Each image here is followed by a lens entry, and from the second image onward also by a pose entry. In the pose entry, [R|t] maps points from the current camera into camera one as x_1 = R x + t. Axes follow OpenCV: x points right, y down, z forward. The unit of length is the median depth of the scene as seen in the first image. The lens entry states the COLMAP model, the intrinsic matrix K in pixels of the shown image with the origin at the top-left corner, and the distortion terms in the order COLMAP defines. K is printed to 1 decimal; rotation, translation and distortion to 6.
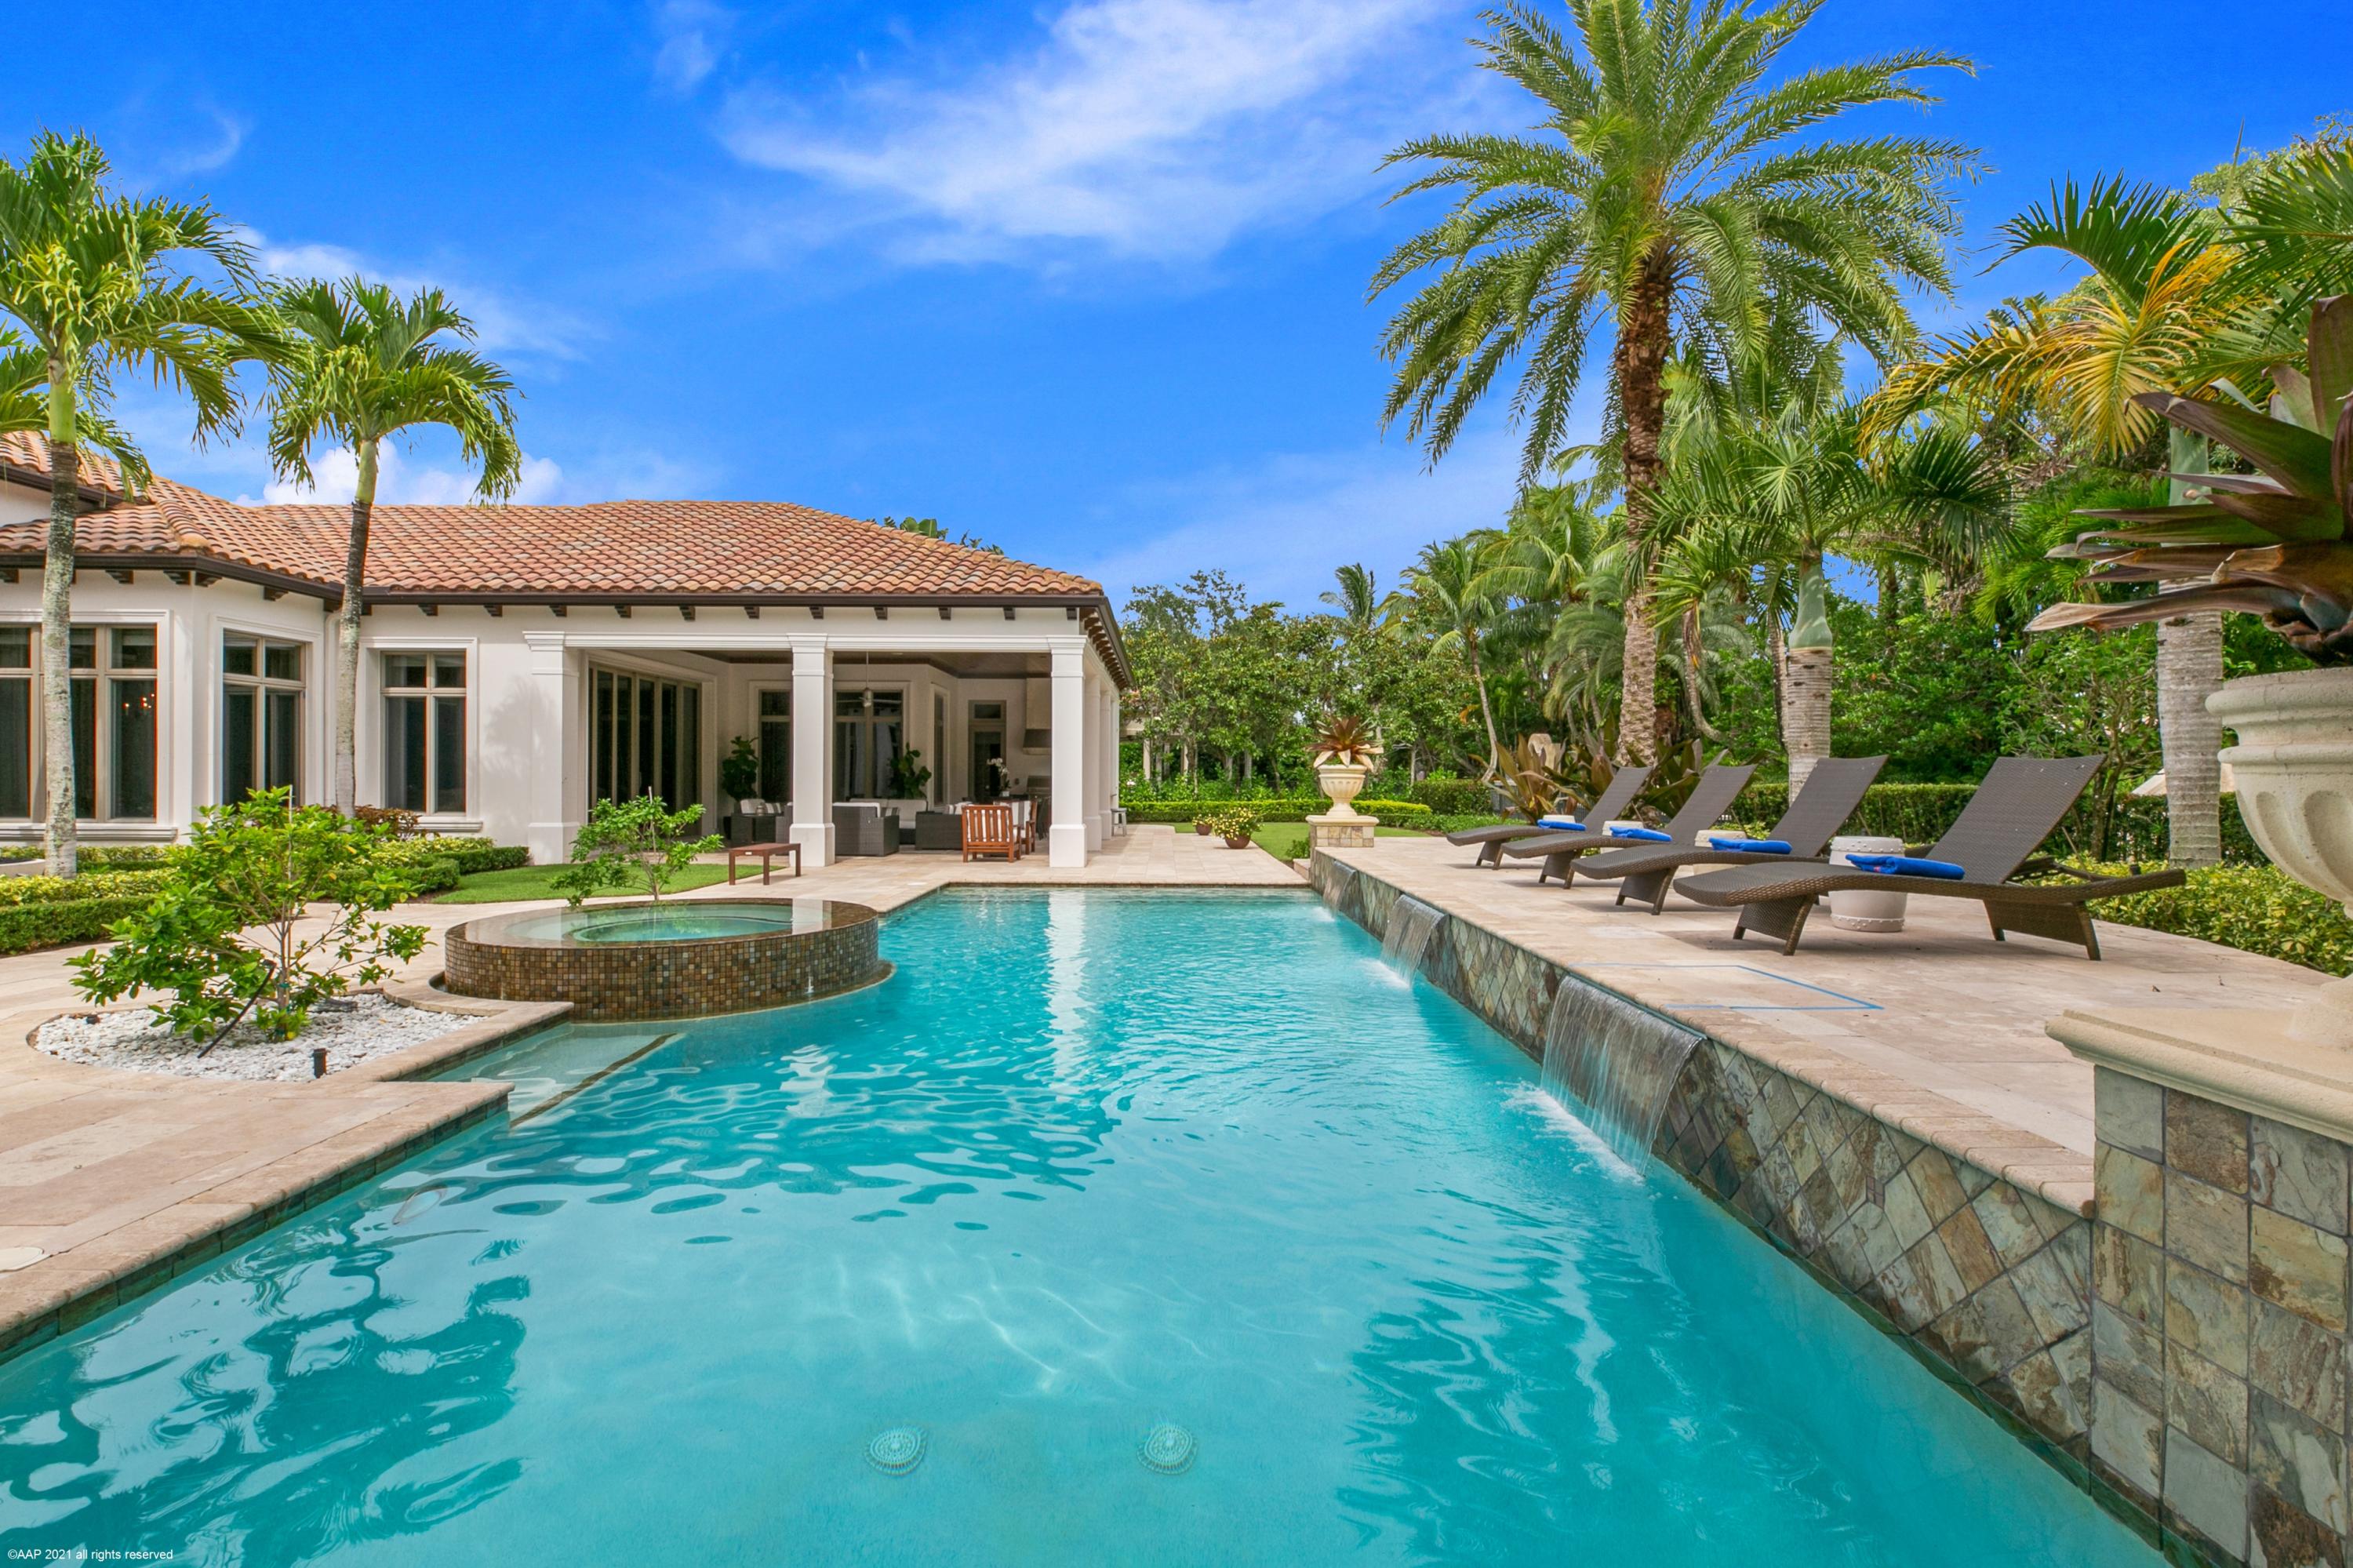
lens RADIAL K [[1101.1, 0, 1176.5], [0, 1101.1, 784.0], [0, 0, 1]] dist [0.003526, 0.000082]
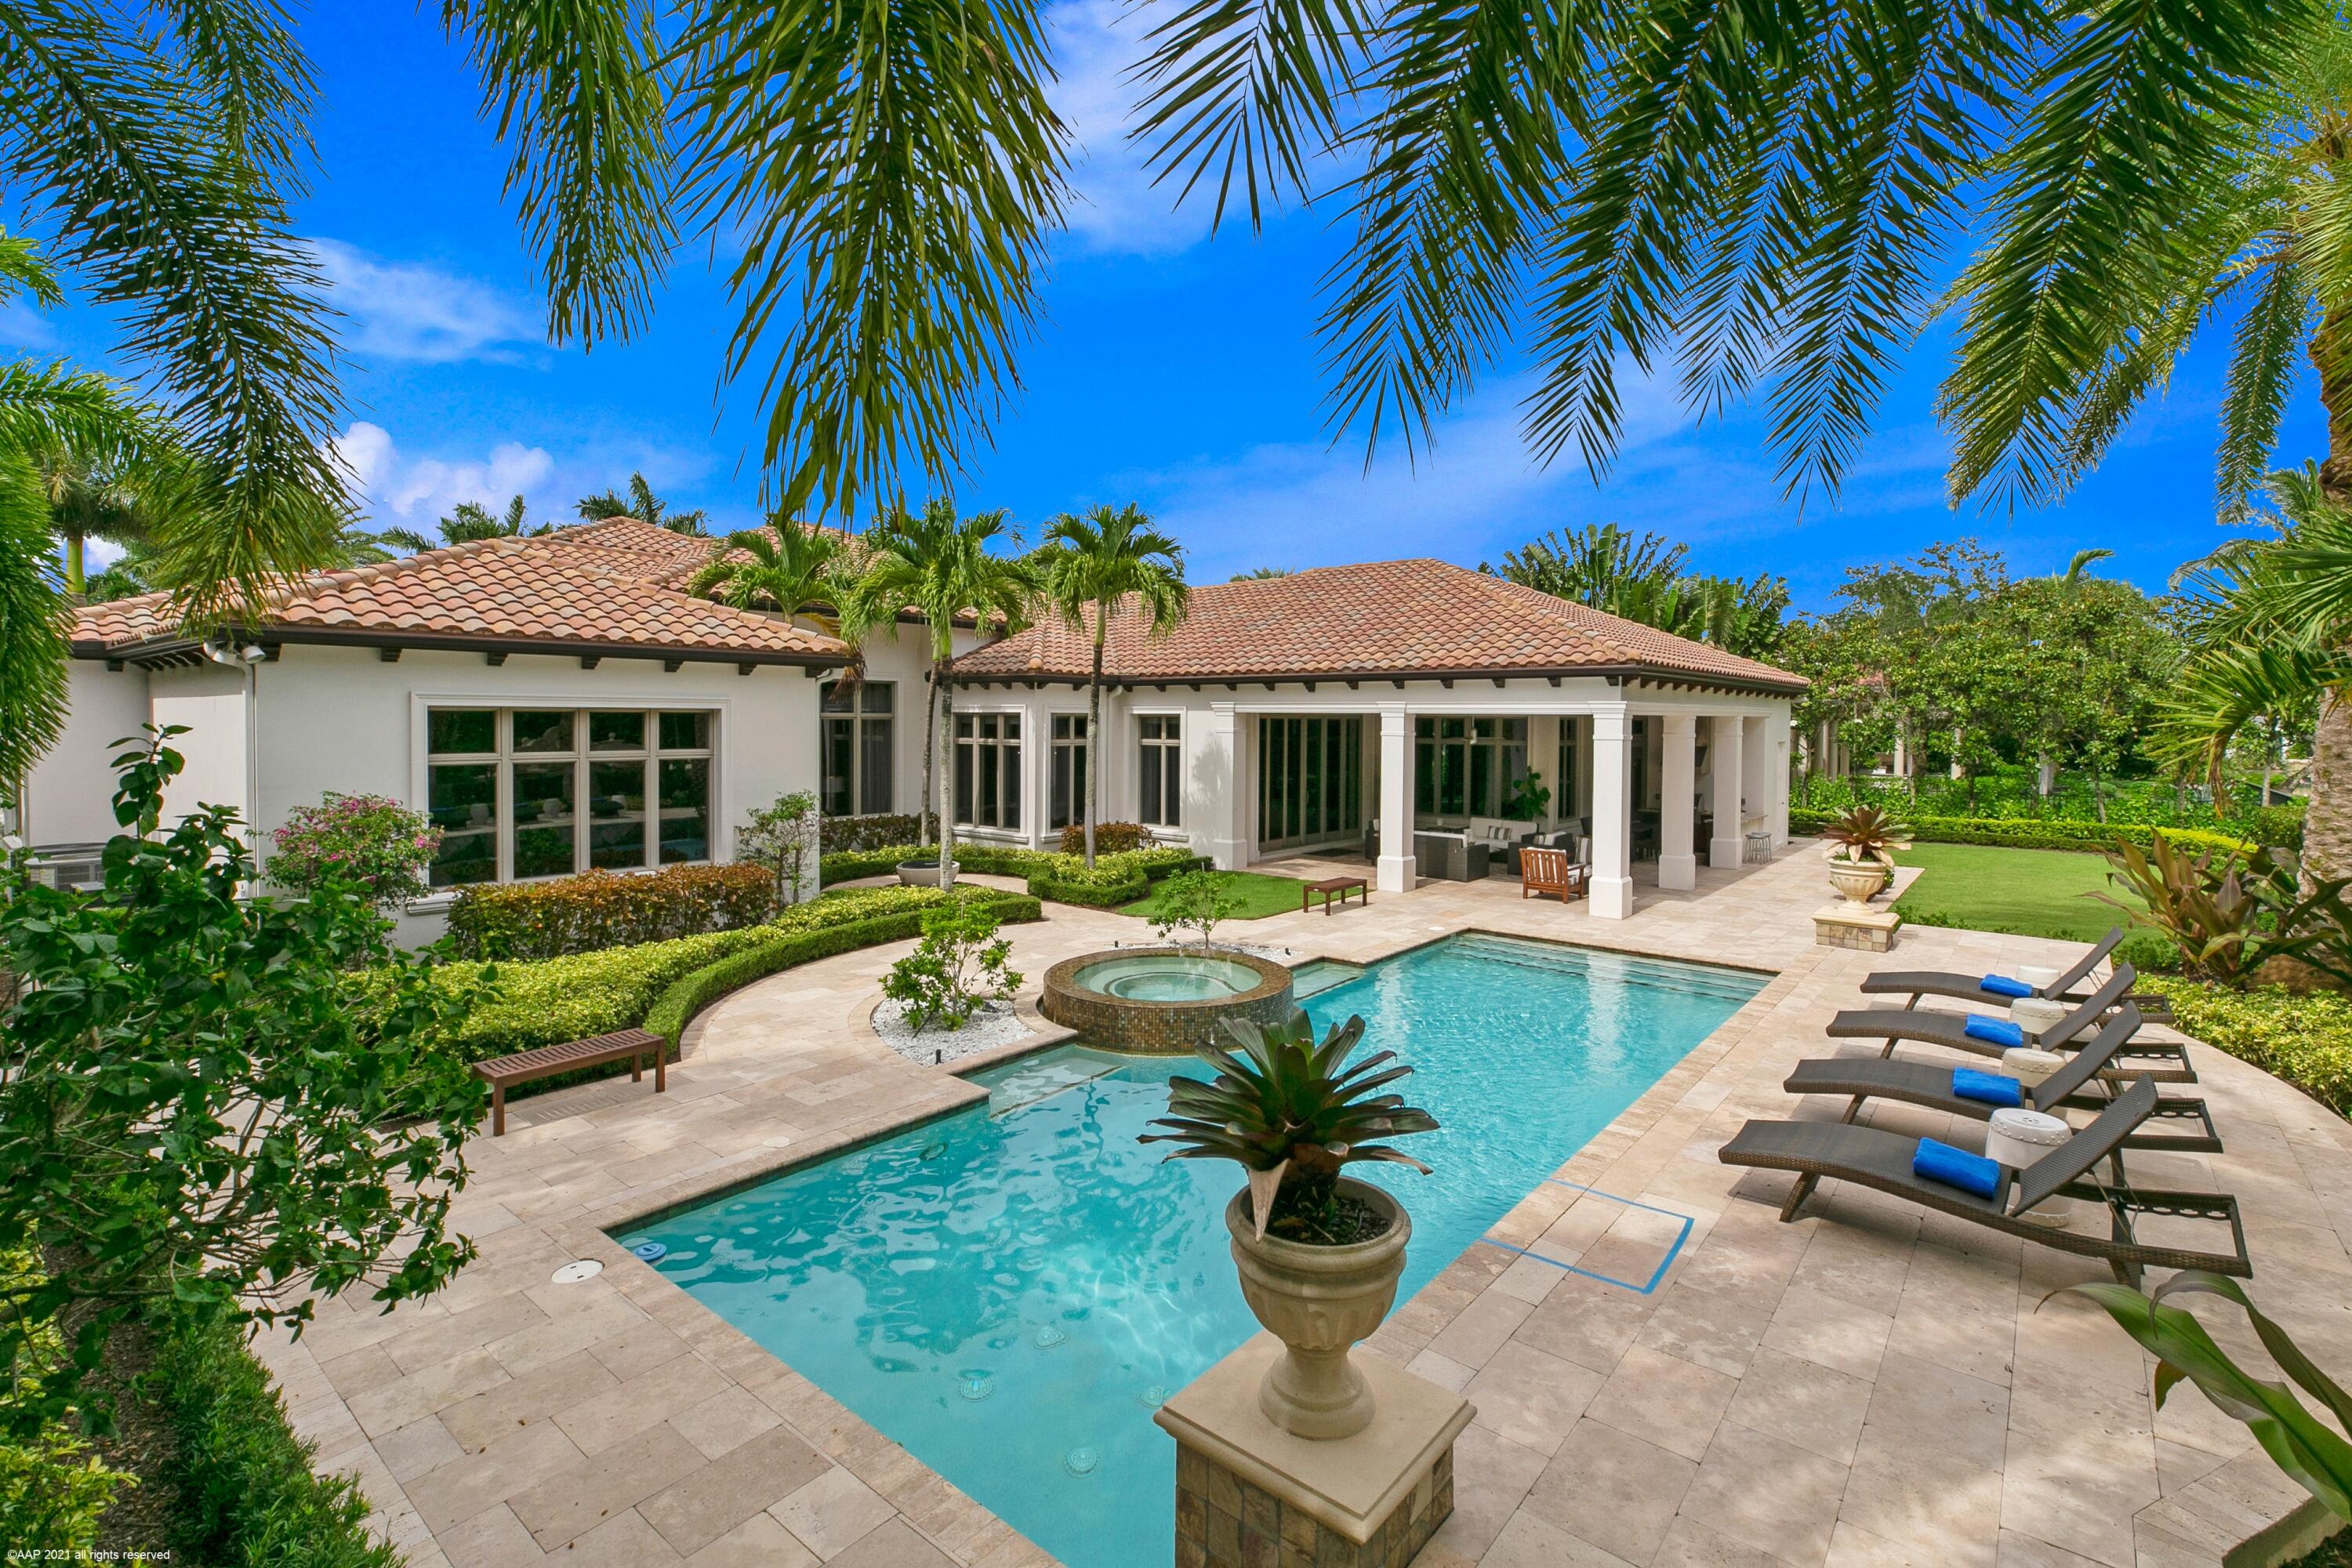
lens RADIAL K [[1075.6, 0, 1179.3], [0, 1075.6, 713.6], [0, 0, 1]] dist [0.001245, -0.000086]
pose [[0.765288, 0.002322, -0.643683, 0.261992], [-0.008397, 0.999944, -0.006376, -0.115431], [0.643633, 0.010284, 0.765265, -0.077728]]
